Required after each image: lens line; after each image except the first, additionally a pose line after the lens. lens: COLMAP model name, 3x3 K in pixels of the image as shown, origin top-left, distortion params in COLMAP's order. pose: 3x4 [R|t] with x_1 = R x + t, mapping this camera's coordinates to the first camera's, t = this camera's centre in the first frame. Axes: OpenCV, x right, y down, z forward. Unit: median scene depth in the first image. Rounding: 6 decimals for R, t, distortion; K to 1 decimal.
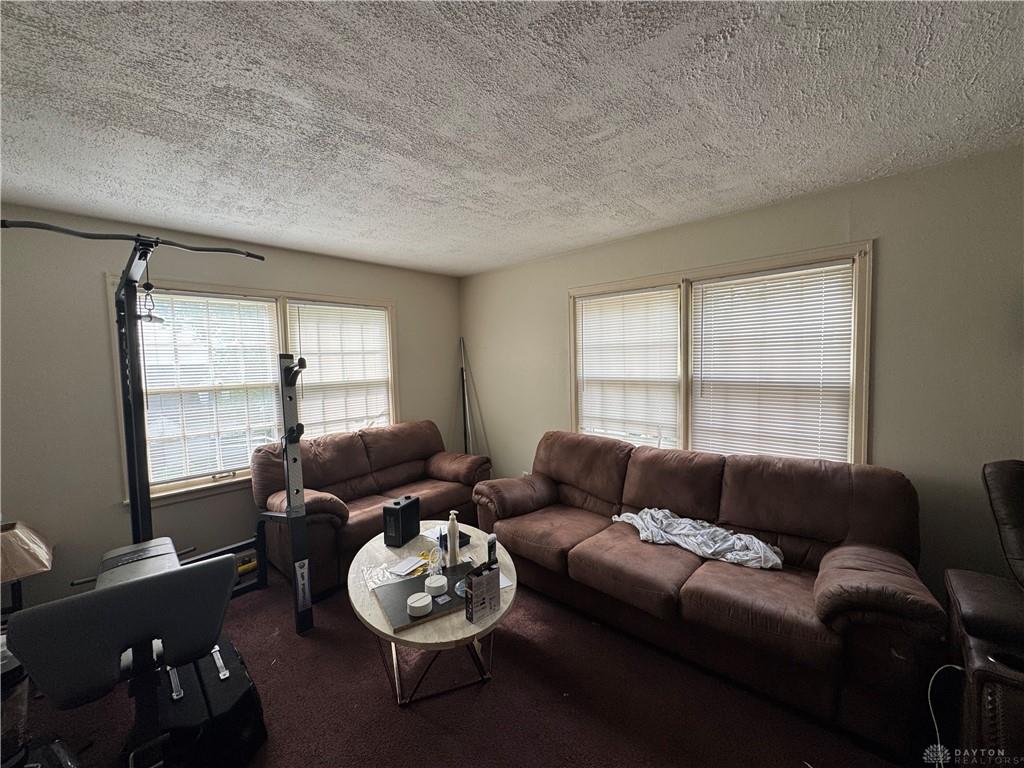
lens RADIAL K [[406.8, 0, 512.0], [0, 406.8, 384.0], [0, 0, 1]] dist [-0.001611, -0.000020]
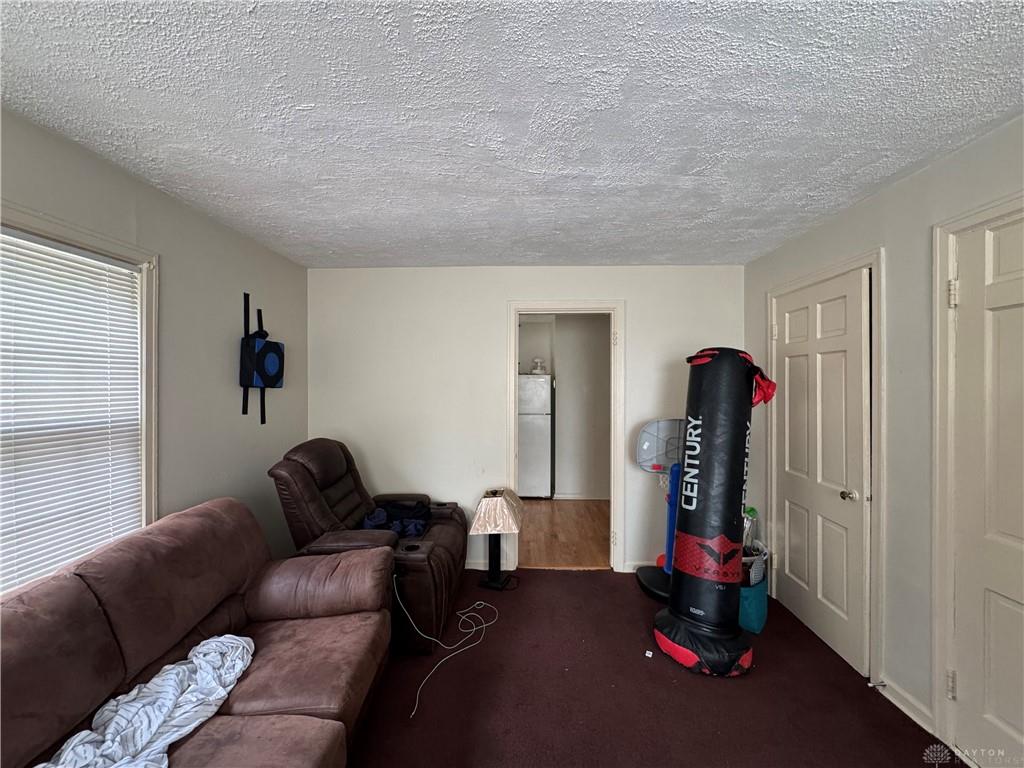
lens RADIAL K [[406.8, 0, 512.0], [0, 406.8, 384.0], [0, 0, 1]] dist [-0.001611, -0.000020]
pose [[-0.666714, 0.025193, 0.744888, -0.268524], [0.056872, 0.998234, 0.017142, -0.043455], [-0.743141, 0.053792, -0.666969, 0.992386]]
